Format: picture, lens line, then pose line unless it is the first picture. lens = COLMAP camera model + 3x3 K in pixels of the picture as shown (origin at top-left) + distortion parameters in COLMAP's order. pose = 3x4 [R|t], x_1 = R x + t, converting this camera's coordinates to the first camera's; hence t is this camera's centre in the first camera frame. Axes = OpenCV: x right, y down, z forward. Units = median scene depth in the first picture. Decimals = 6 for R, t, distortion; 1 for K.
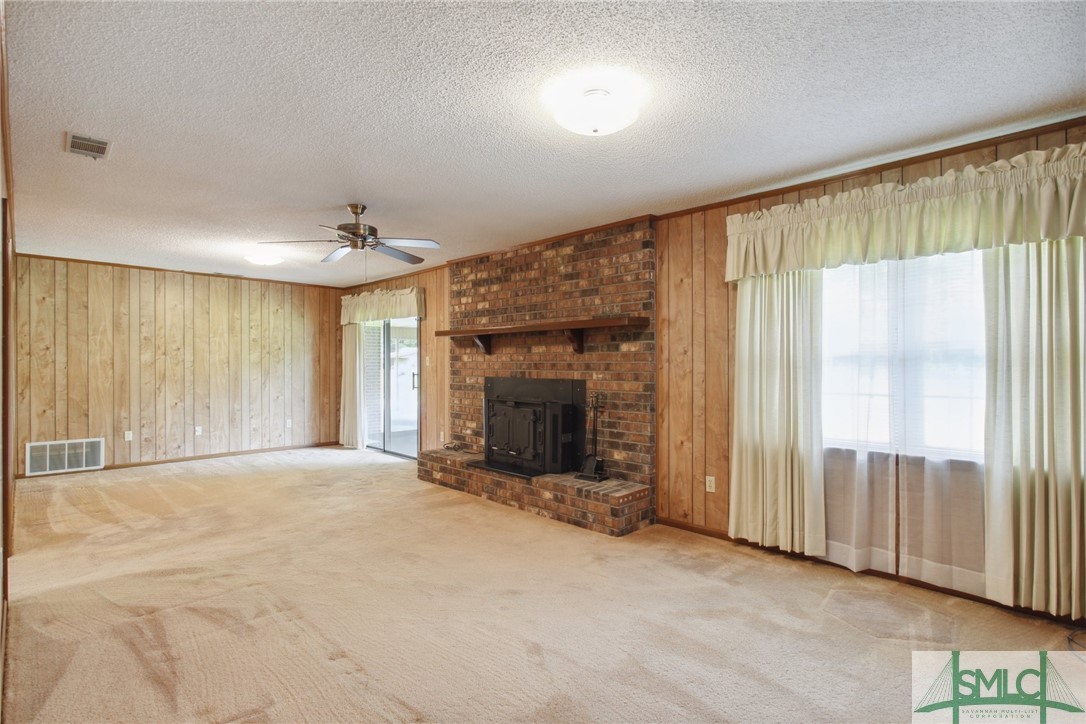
lens RADIAL K [[517.5, 0, 534.7], [0, 517.5, 362.2], [0, 0, 1]] dist [-0.009476, 0.001933]
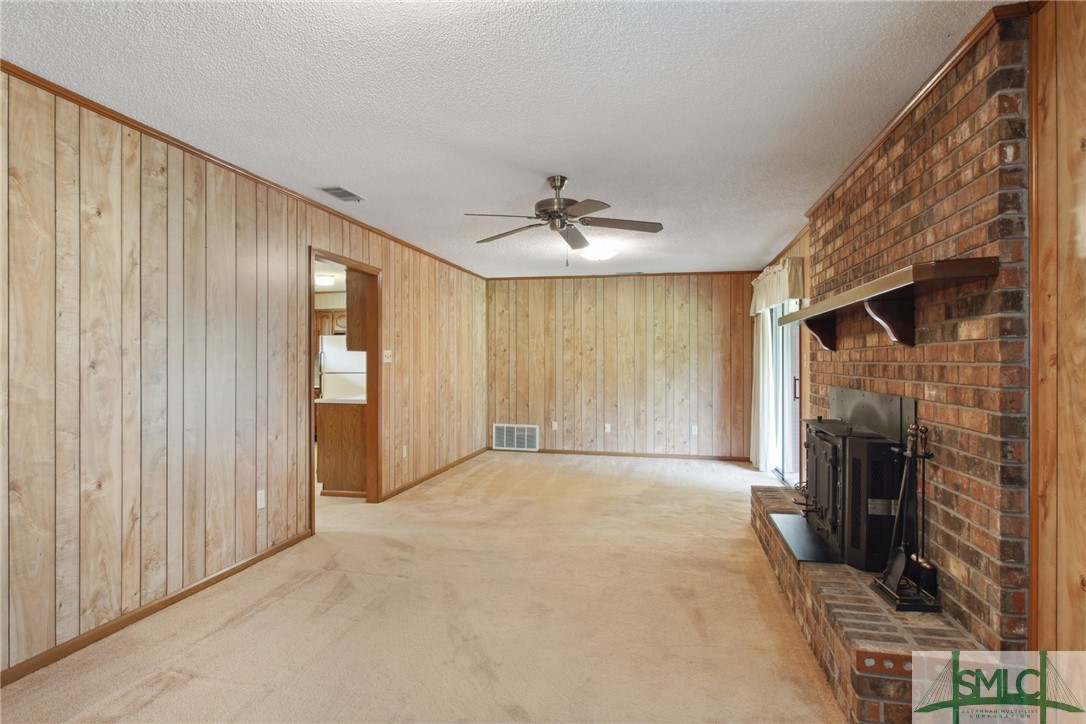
lens RADIAL K [[572.4, 0, 530.6], [0, 572.4, 361.4], [0, 0, 1]] dist [-0.003635, -0.000607]
pose [[0.534866, 0.002015, -0.844934, 0.325320], [-0.001895, 0.999998, 0.001185, -0.001816], [0.844935, 0.000967, 0.534869, 0.347907]]
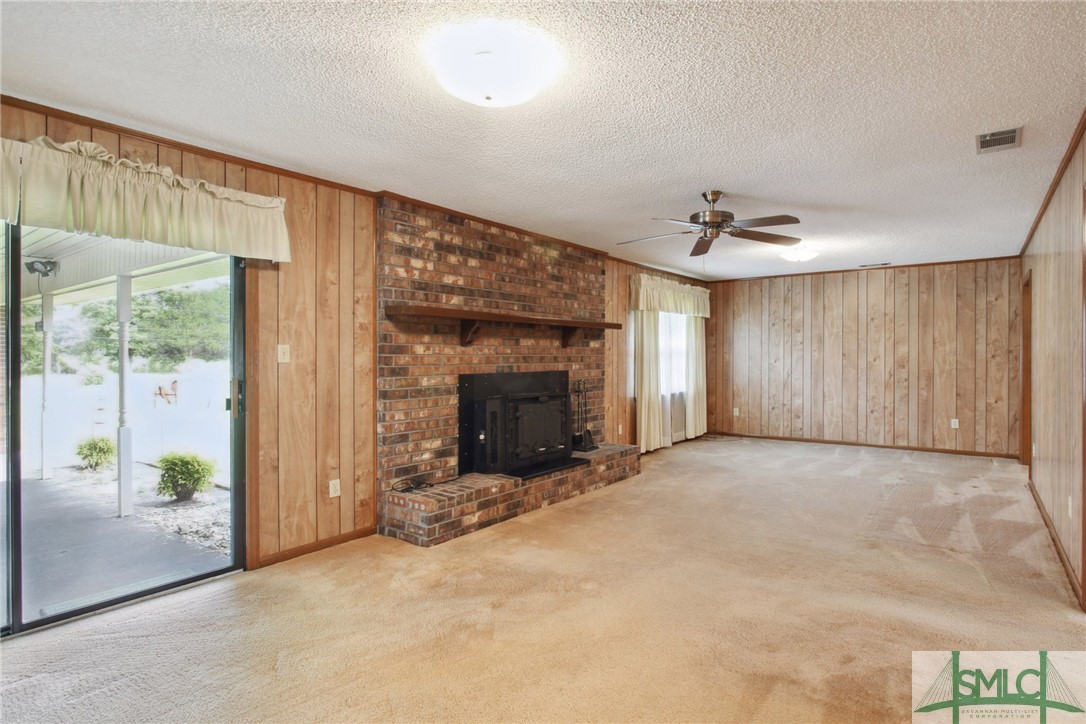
lens RADIAL K [[517.5, 0, 541.3], [0, 517.5, 356.3], [0, 0, 1]] dist [-0.009476, 0.001933]
pose [[-0.086249, 0.000488, 0.996273, -0.947574], [0.002847, 0.999996, -0.000243, 0.002108], [-0.996270, 0.002816, -0.086250, 1.034733]]
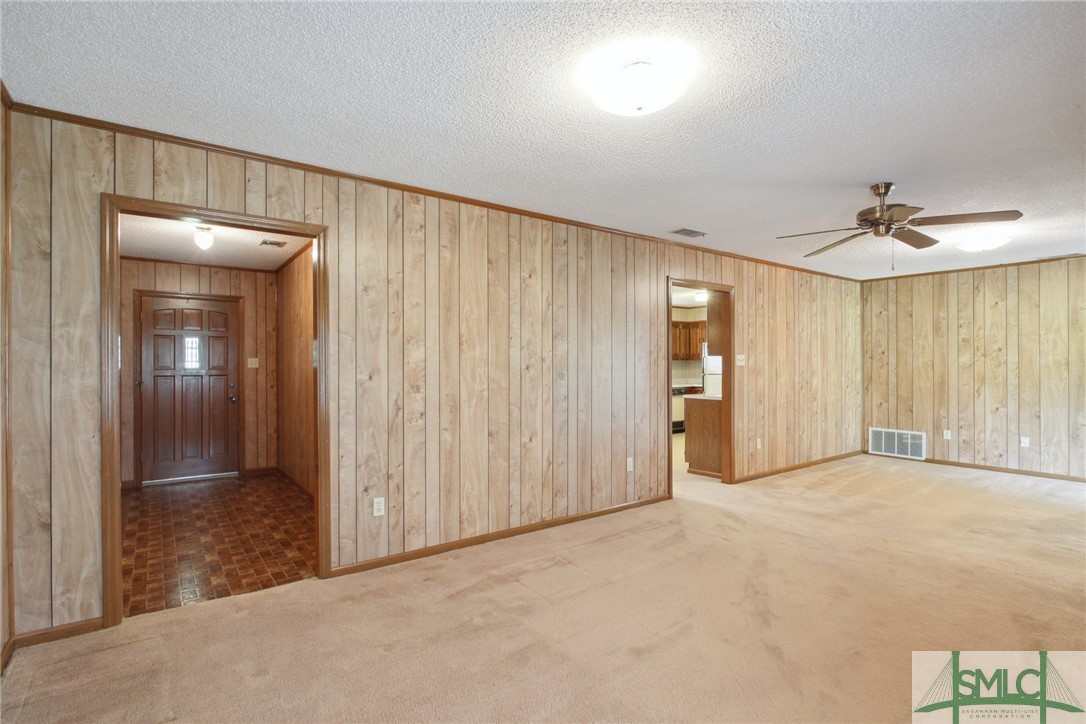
lens RADIAL K [[517.5, 0, 540.4], [0, 517.5, 364.8], [0, 0, 1]] dist [-0.009476, 0.001933]
pose [[-0.136965, 0.003218, -0.990571, 0.450195], [0.001958, 0.999994, 0.002978, -0.003541], [0.990574, -0.001532, -0.136970, 0.415738]]
